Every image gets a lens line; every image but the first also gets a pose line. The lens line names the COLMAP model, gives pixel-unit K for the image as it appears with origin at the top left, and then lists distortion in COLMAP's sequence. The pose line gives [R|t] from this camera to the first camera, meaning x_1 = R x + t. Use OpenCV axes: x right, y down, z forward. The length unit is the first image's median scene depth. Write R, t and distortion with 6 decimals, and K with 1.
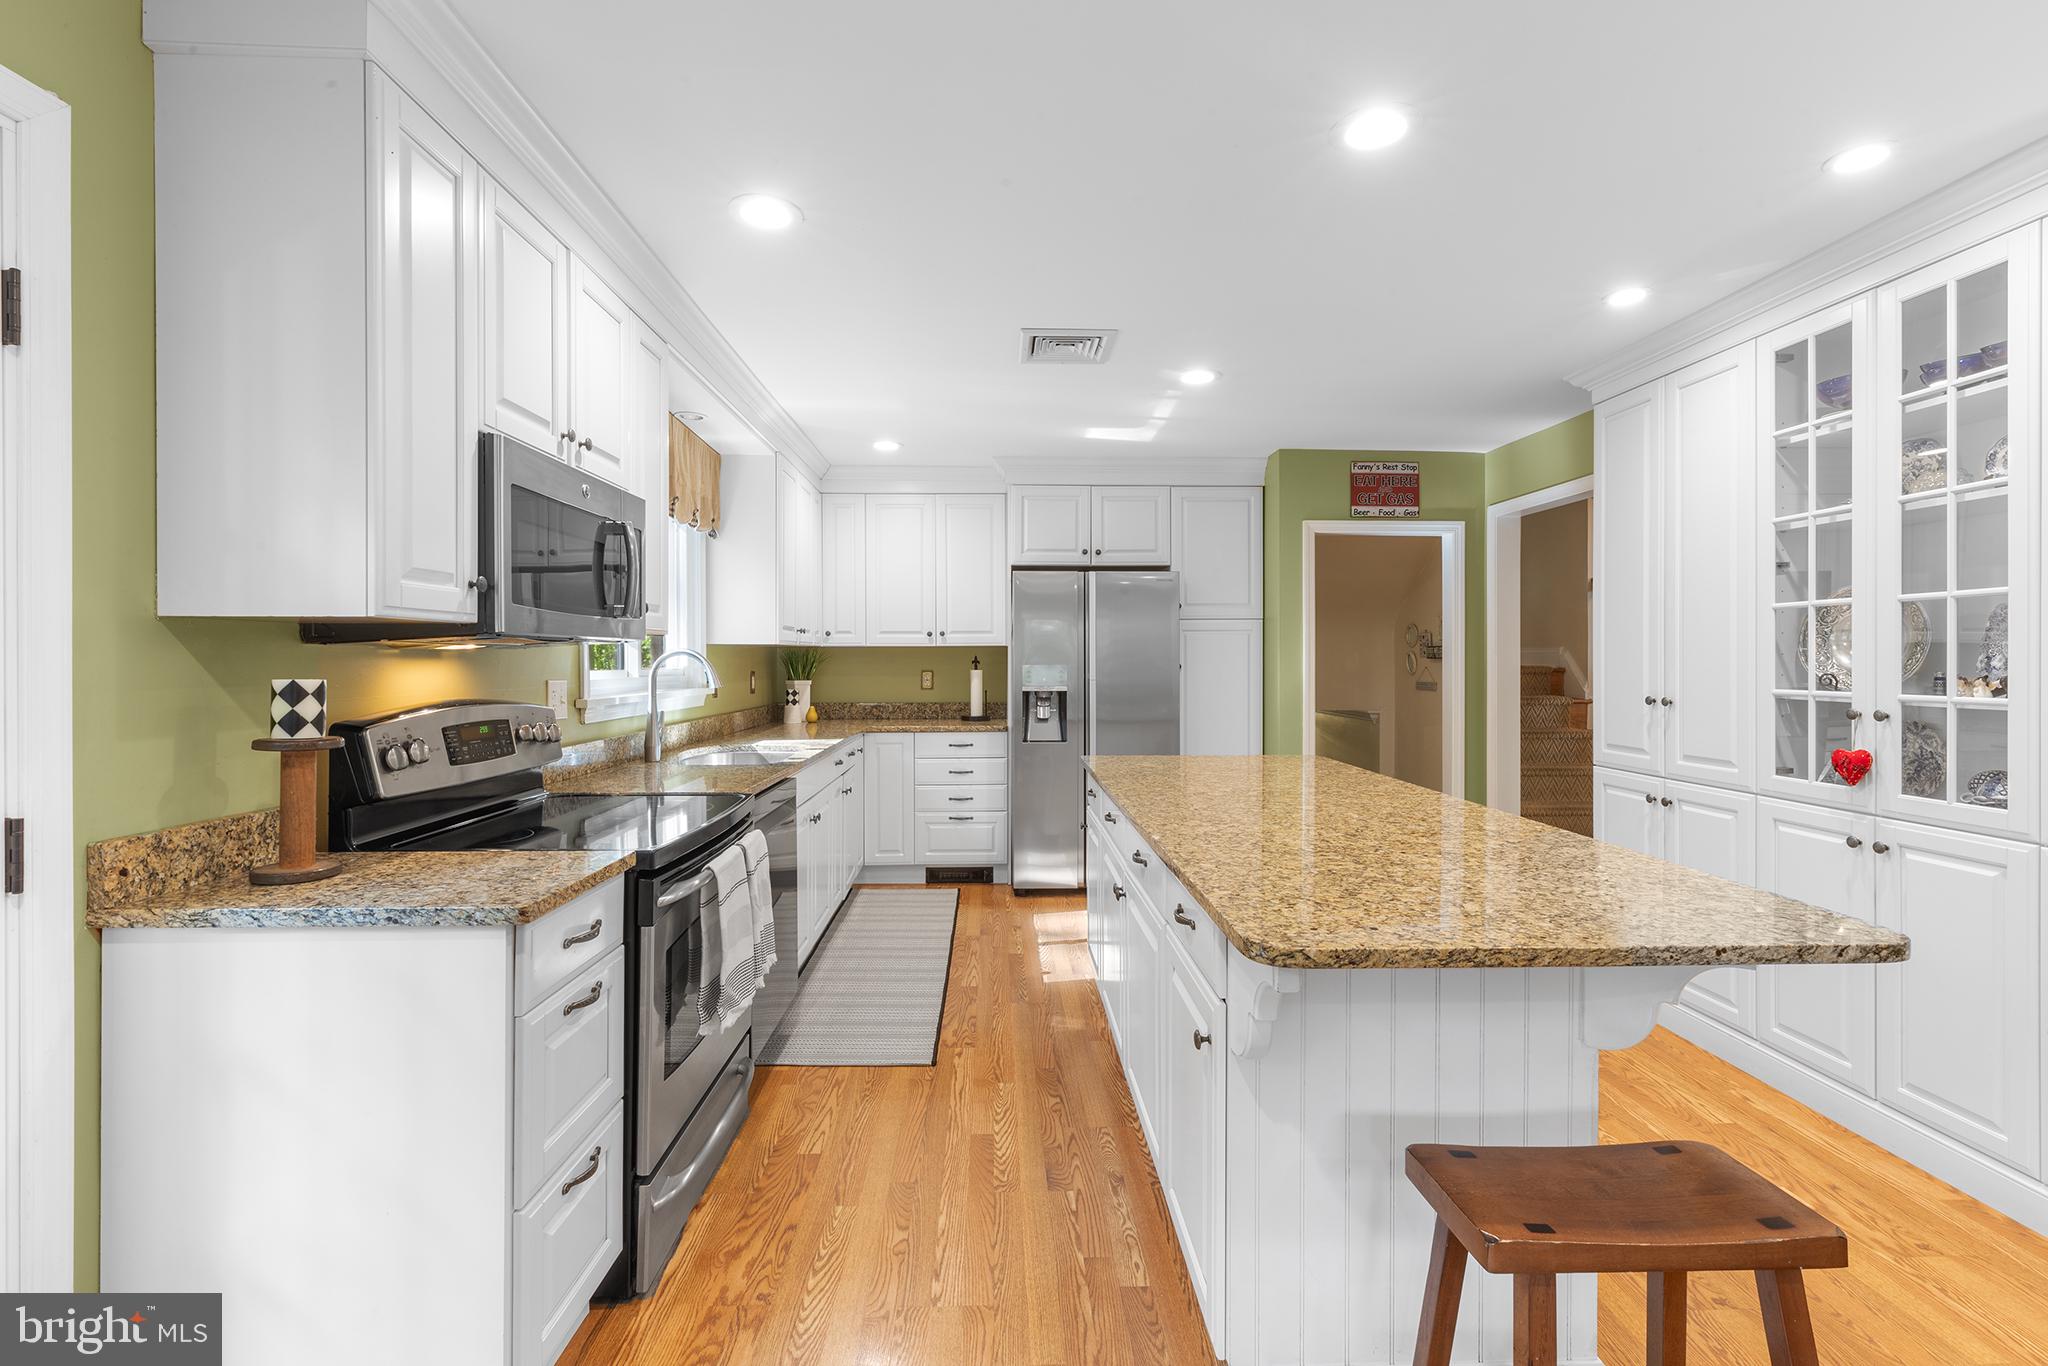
lens RADIAL K [[914.8, 0, 1028.4], [0, 914.8, 663.7], [0, 0, 1]] dist [0.002090, 0.000492]
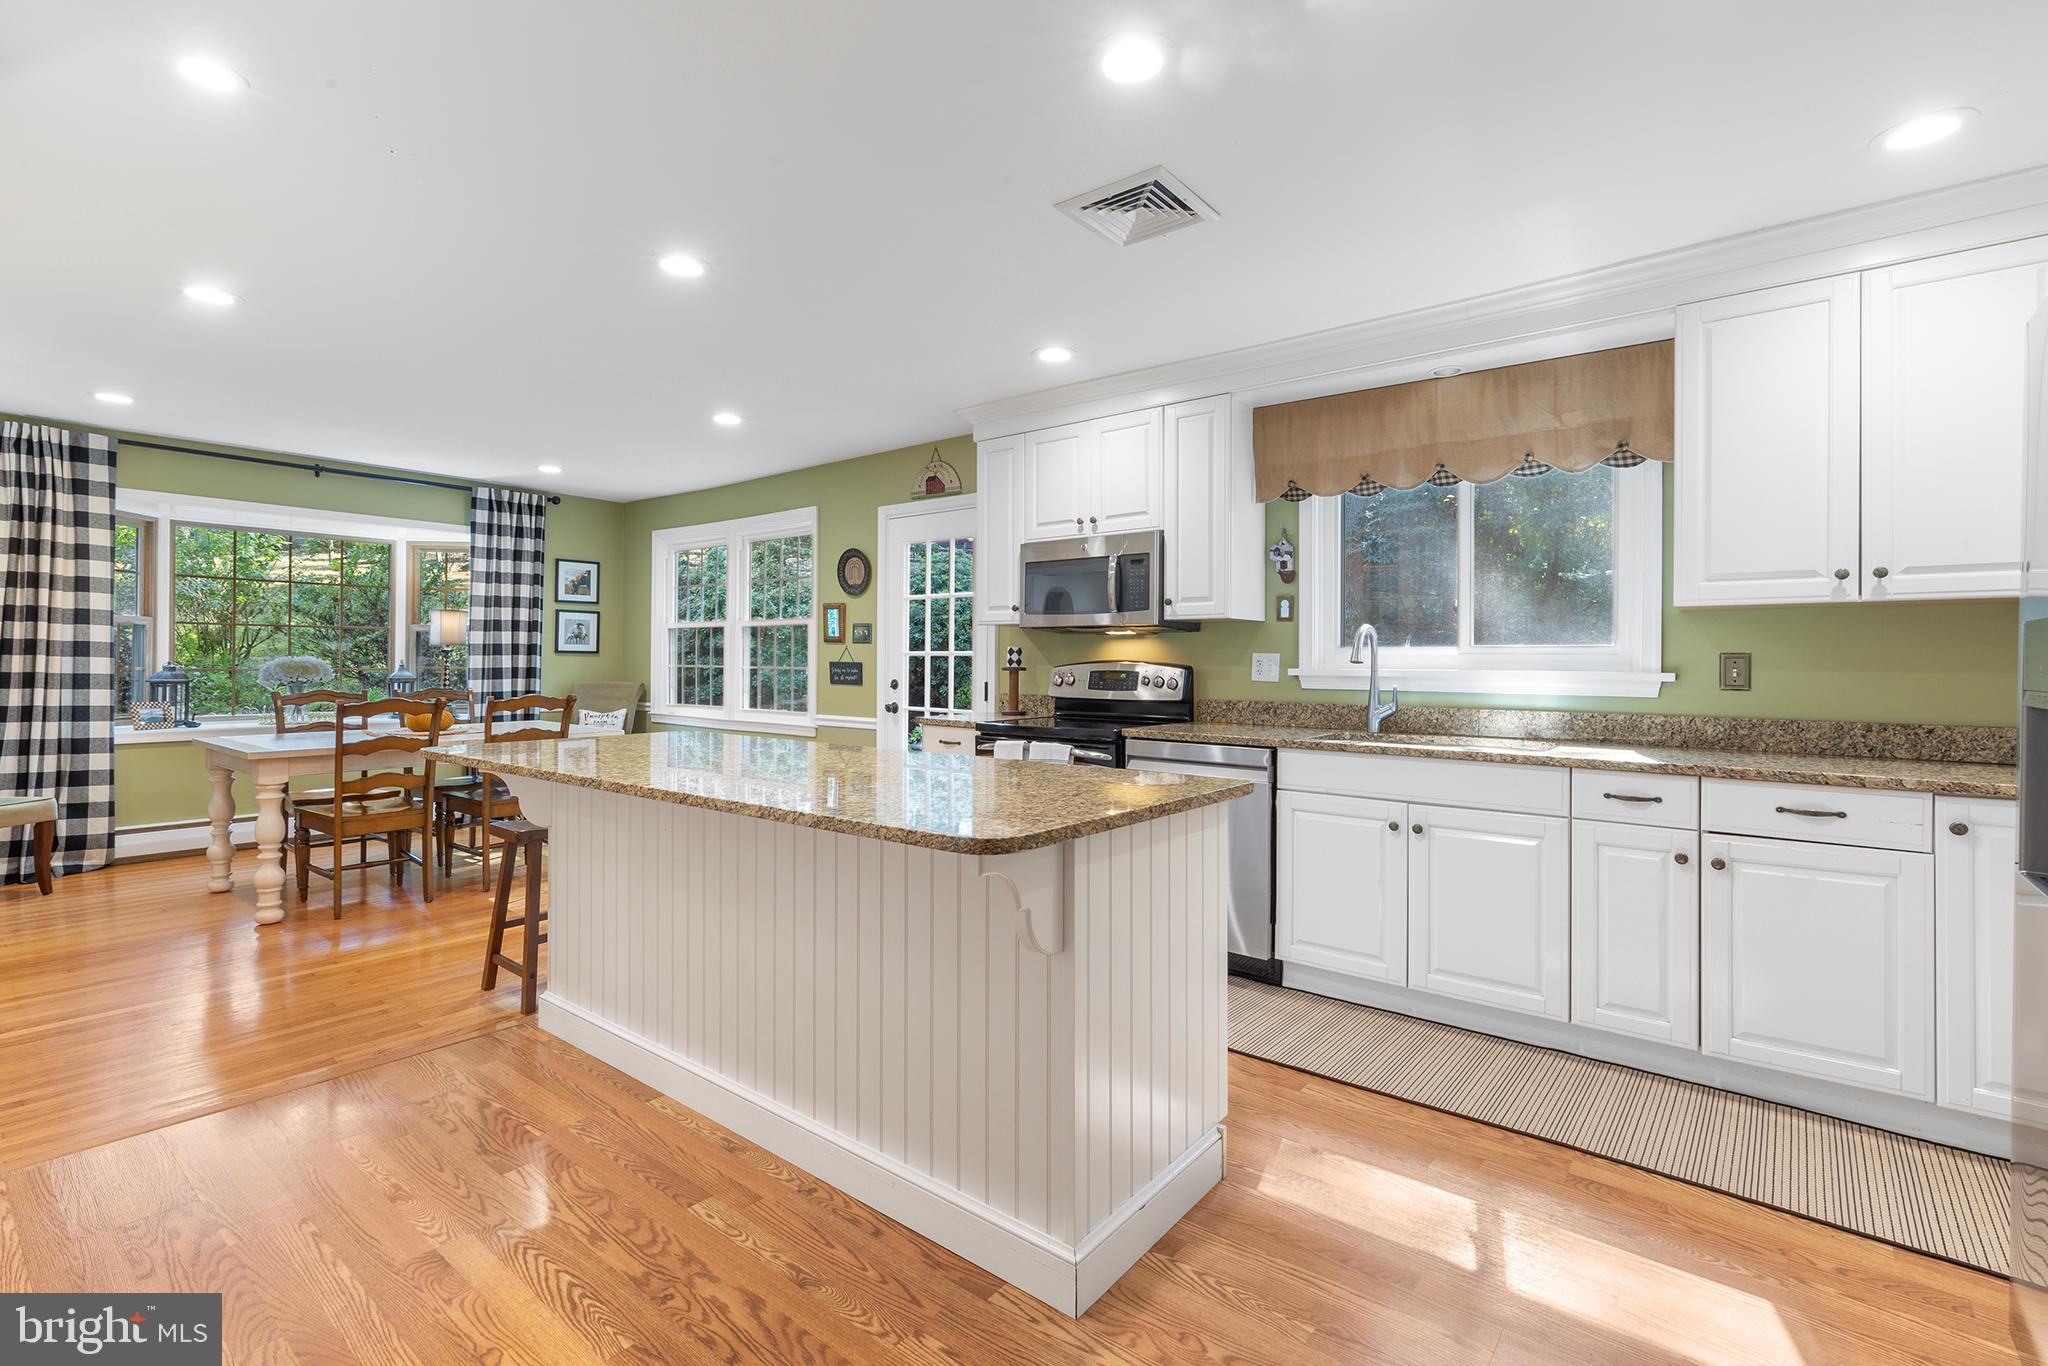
lens RADIAL K [[924.7, 0, 1018.1], [0, 924.7, 655.2], [0, 0, 1]] dist [0.004677, 0.000530]
pose [[-0.661414, -0.009934, -0.749955, 0.664909], [-0.010920, 0.999934, -0.003615, 0.025607], [0.749942, 0.005799, -0.661478, 1.401289]]
